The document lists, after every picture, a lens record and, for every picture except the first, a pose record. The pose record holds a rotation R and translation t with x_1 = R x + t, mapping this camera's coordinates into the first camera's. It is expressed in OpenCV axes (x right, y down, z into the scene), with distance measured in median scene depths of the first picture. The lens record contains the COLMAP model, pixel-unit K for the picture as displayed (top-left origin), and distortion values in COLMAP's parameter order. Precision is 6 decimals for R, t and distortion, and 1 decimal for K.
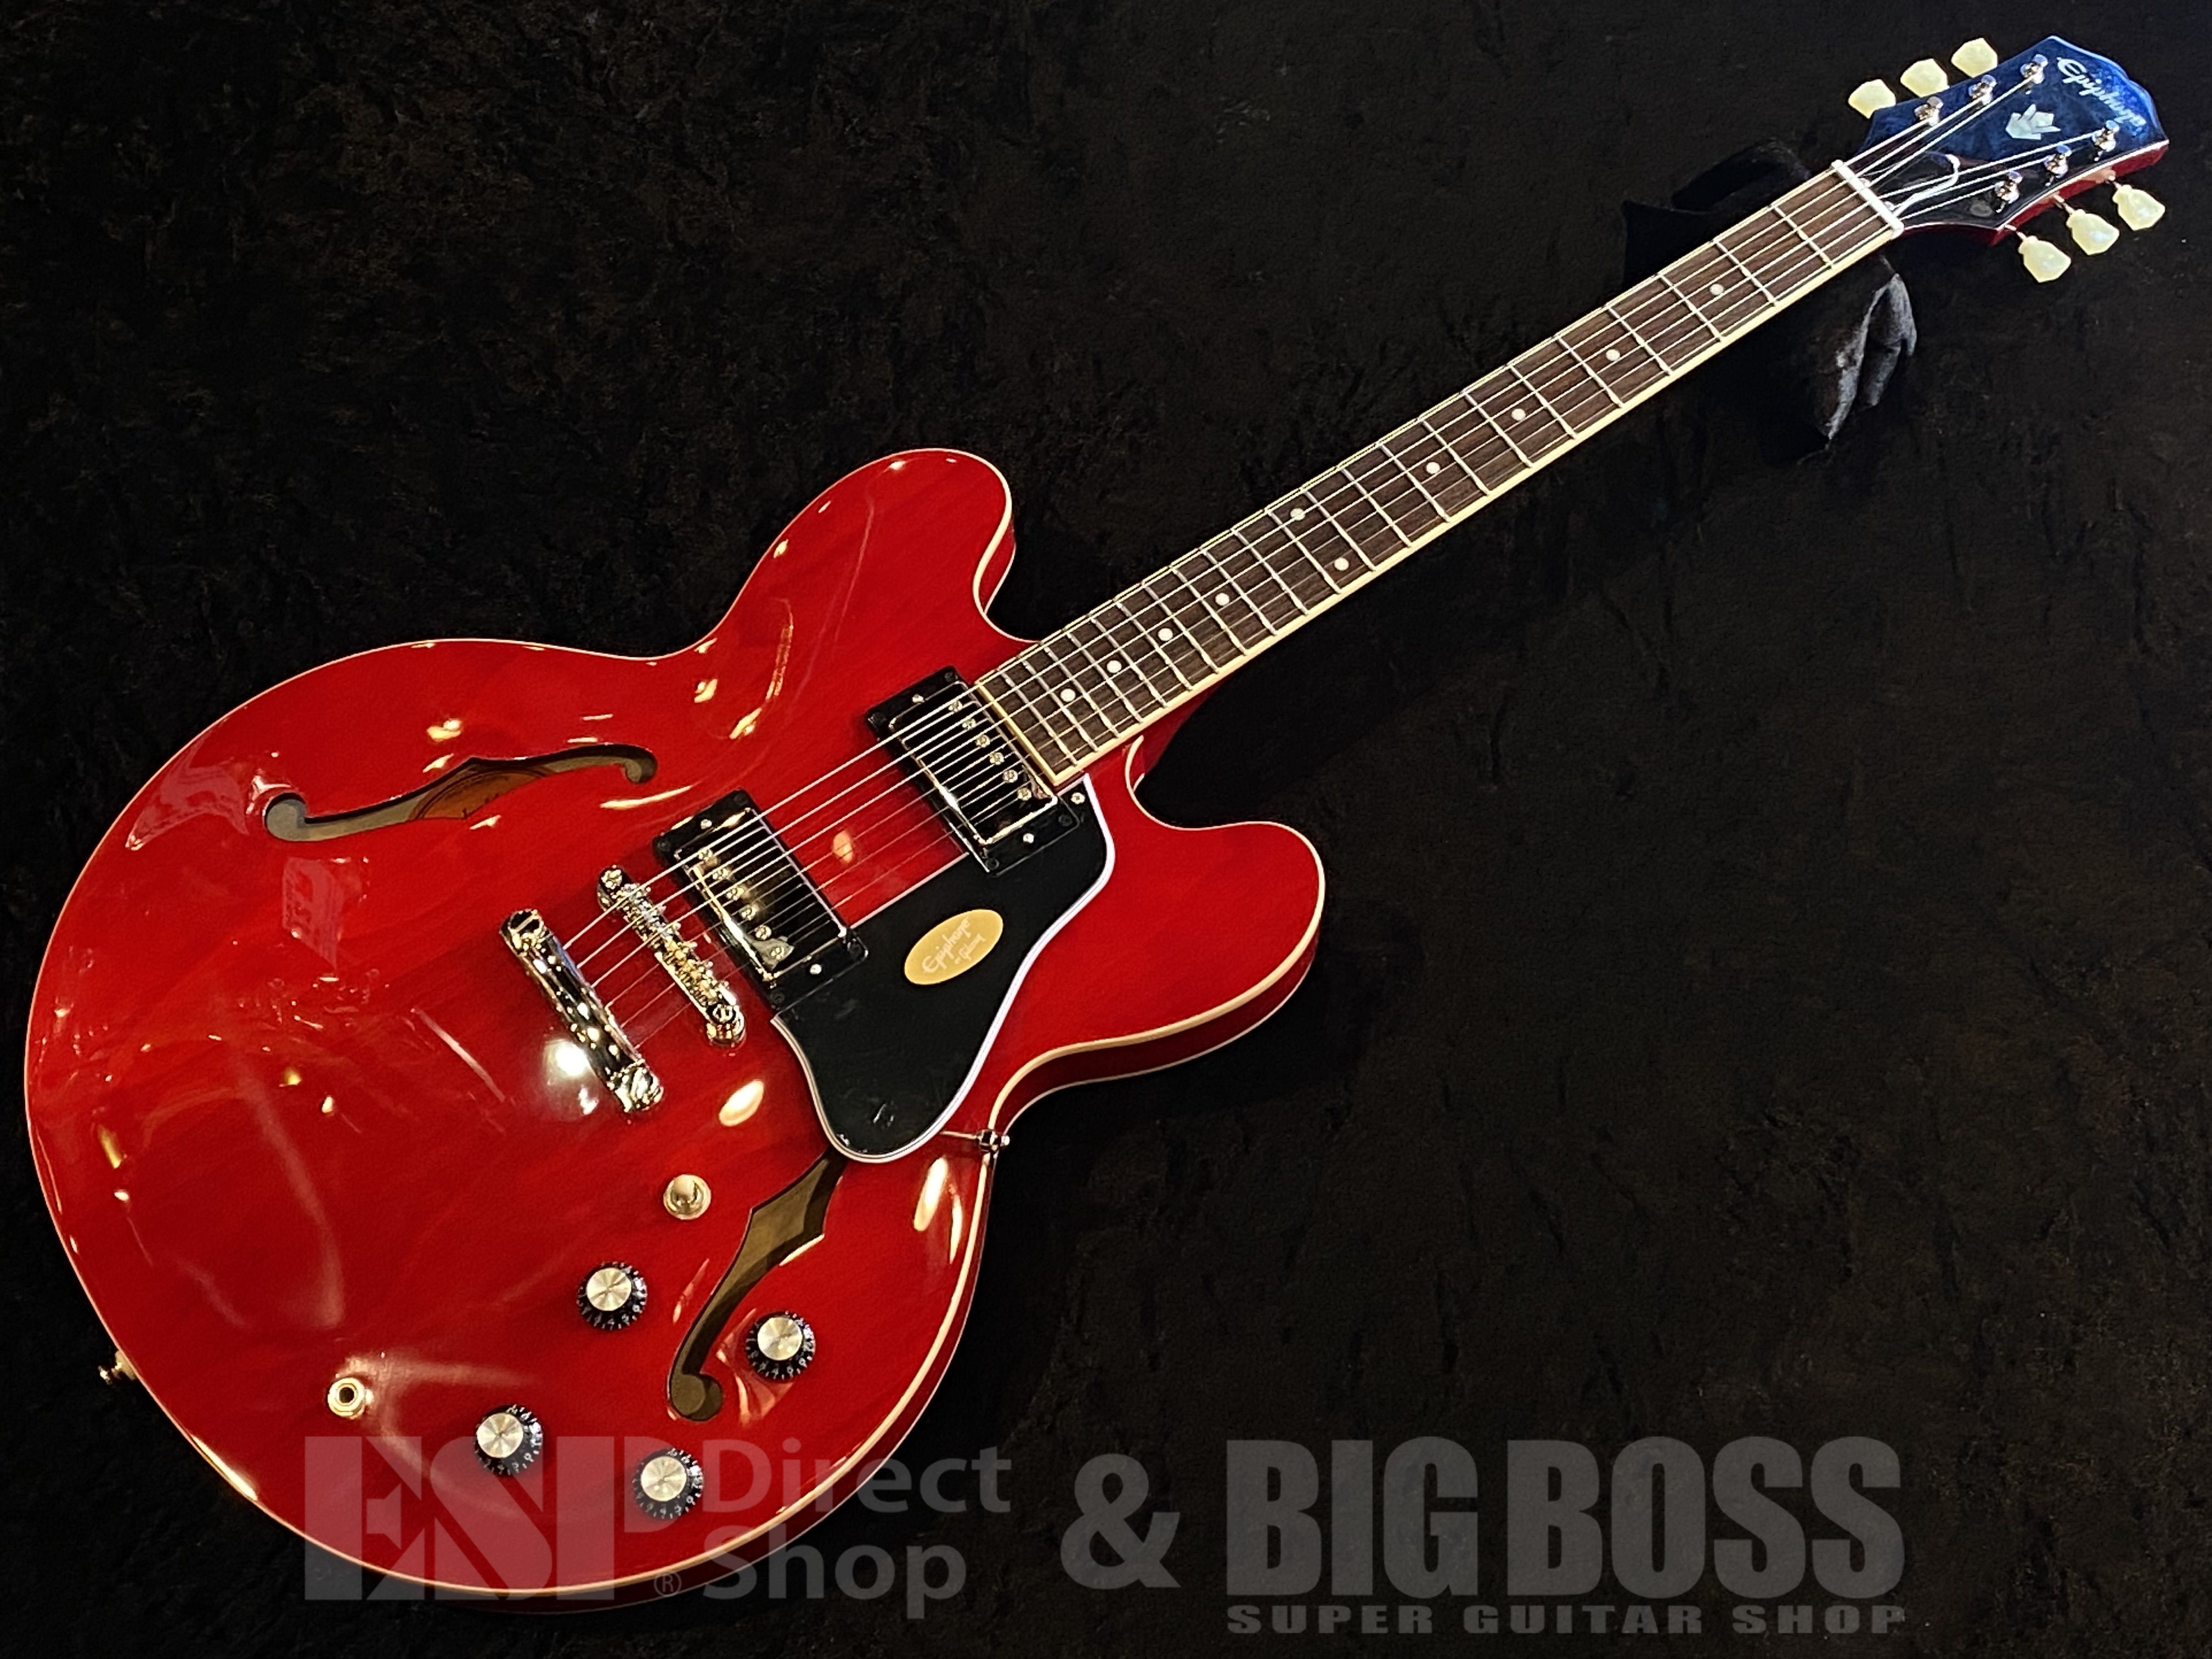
lens RADIAL K [[3447.9, 0, 1106.0], [0, 3447.9, 829.5], [0, 0, 1]] dist [0.204668, -0.757019]
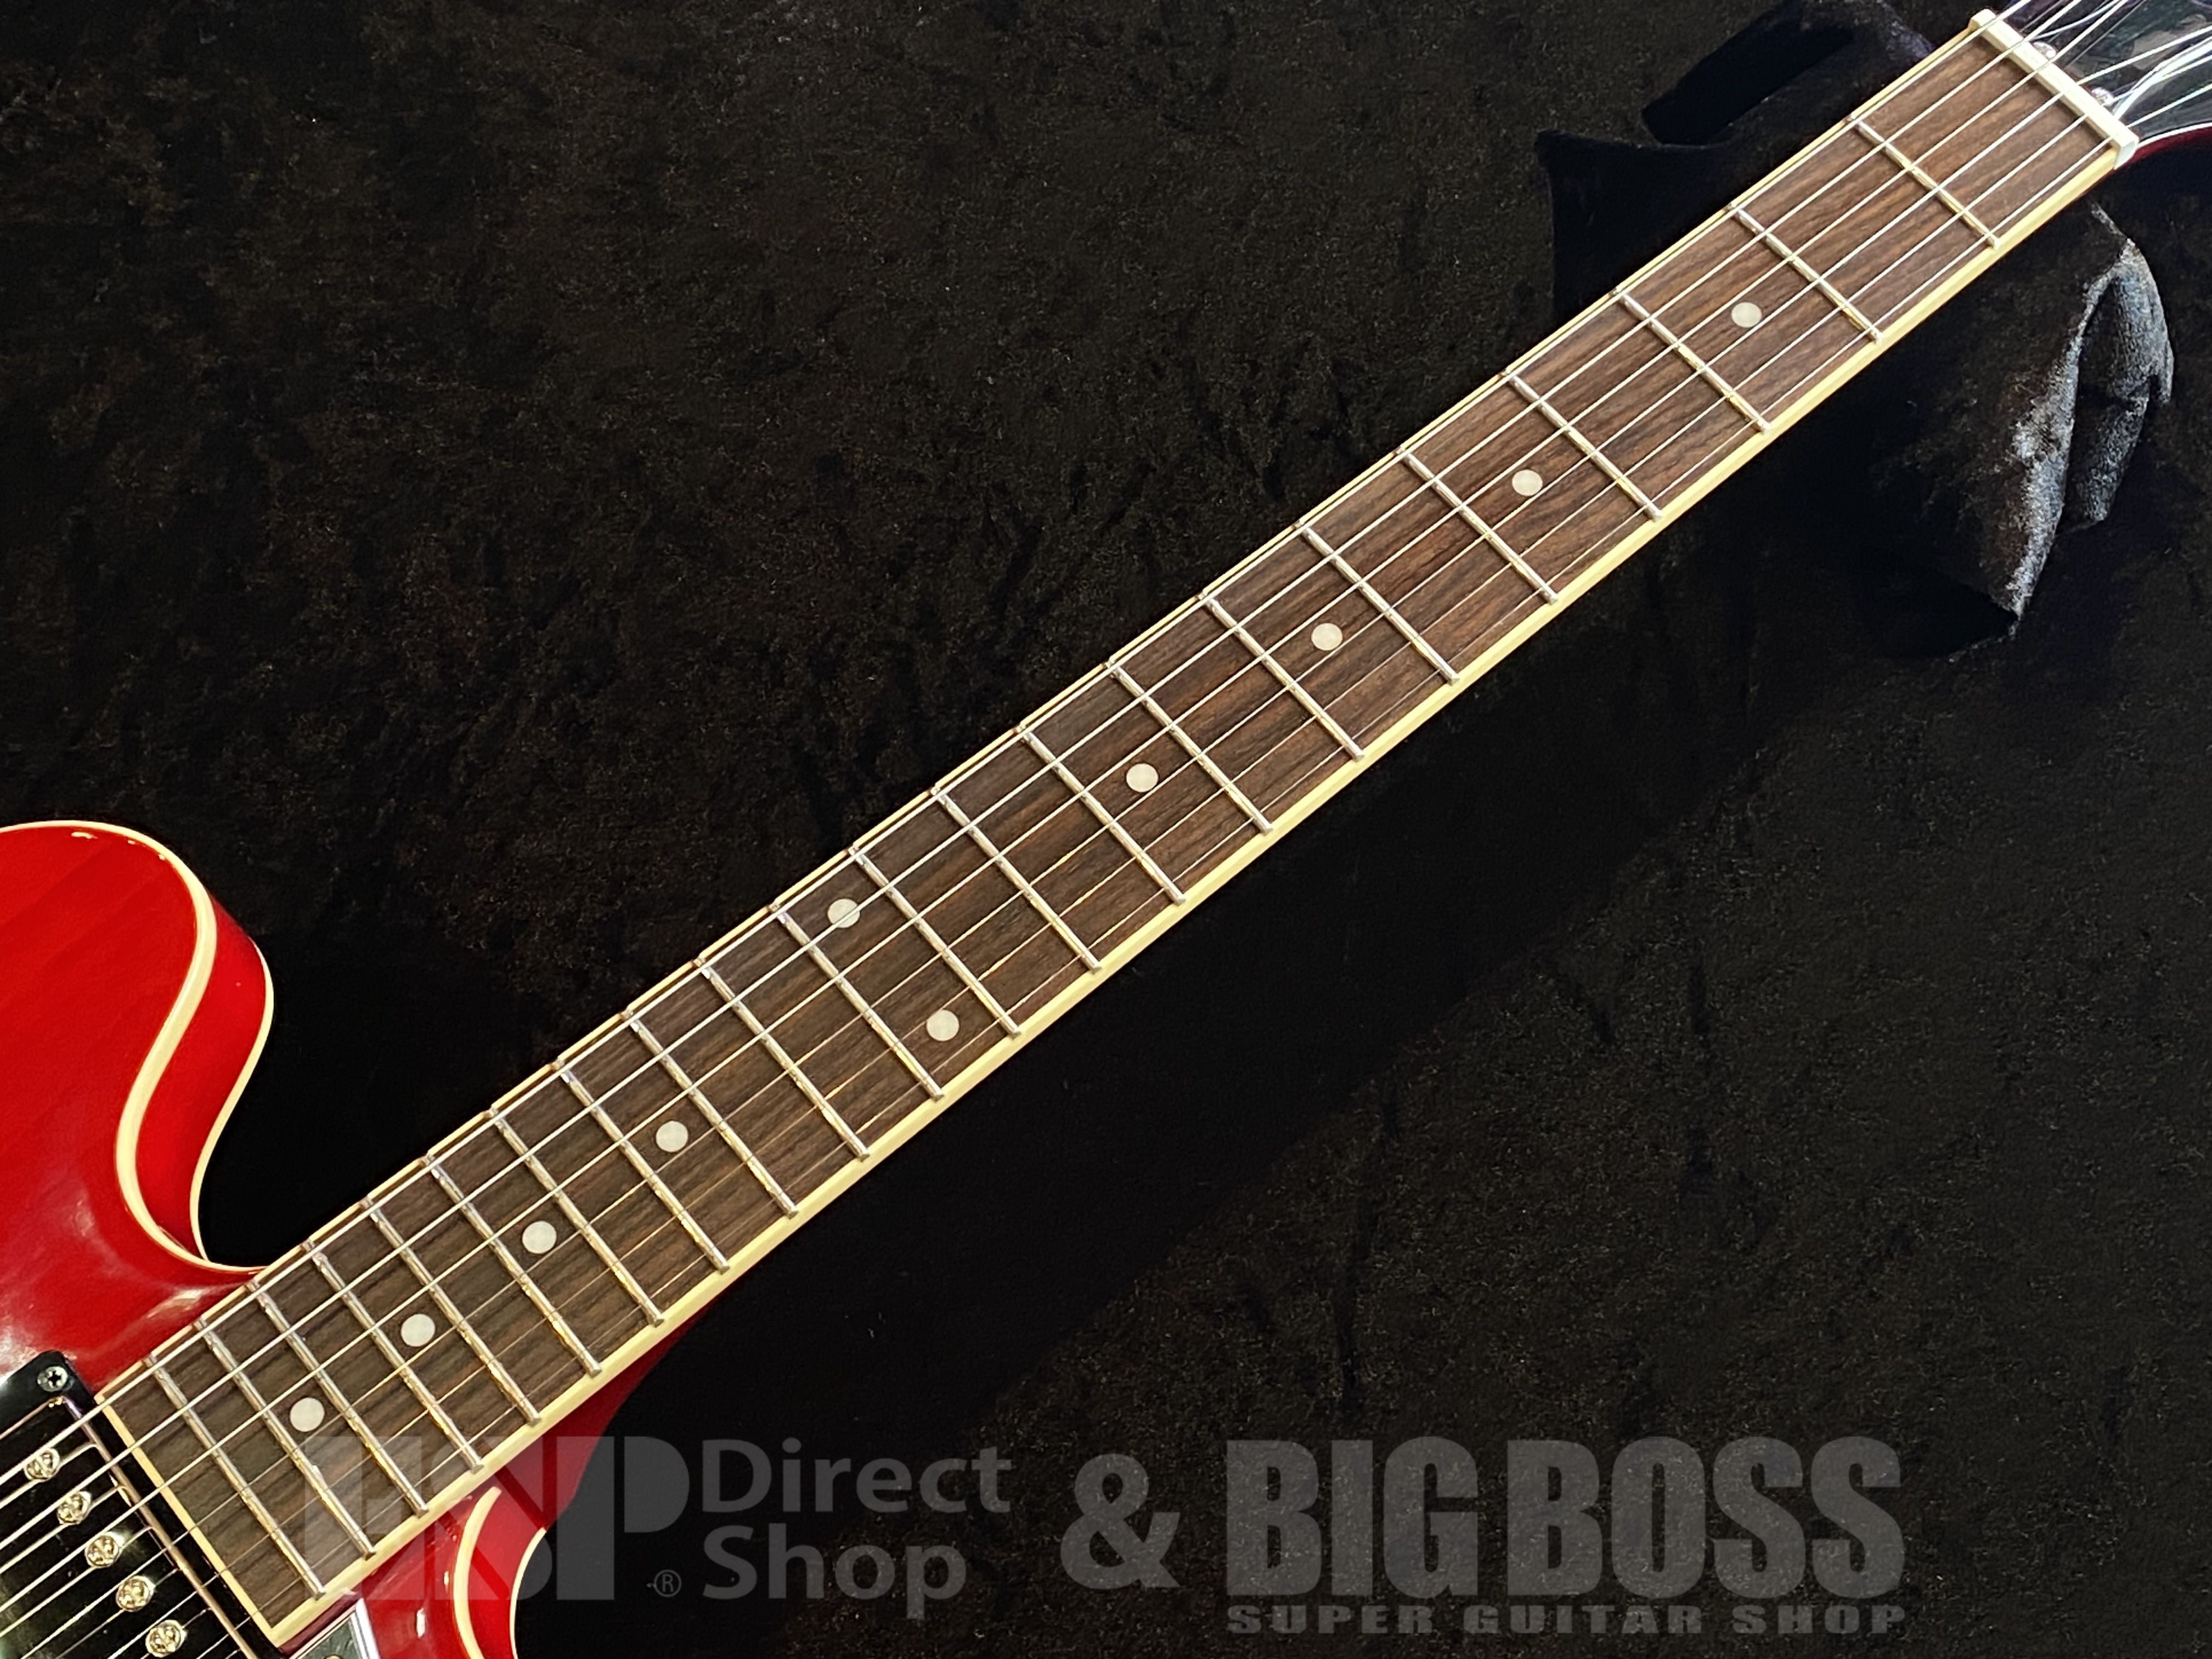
lens RADIAL K [[3422.3, 0, 1104.3], [0, 3422.3, 834.7], [0, 0, 1]] dist [0.209681, -0.706799]
pose [[0.995952, -0.083100, -0.034272, 0.104899], [0.084096, 0.996043, 0.028734, -0.111073], [0.031748, -0.031500, 0.998999, 0.557940]]
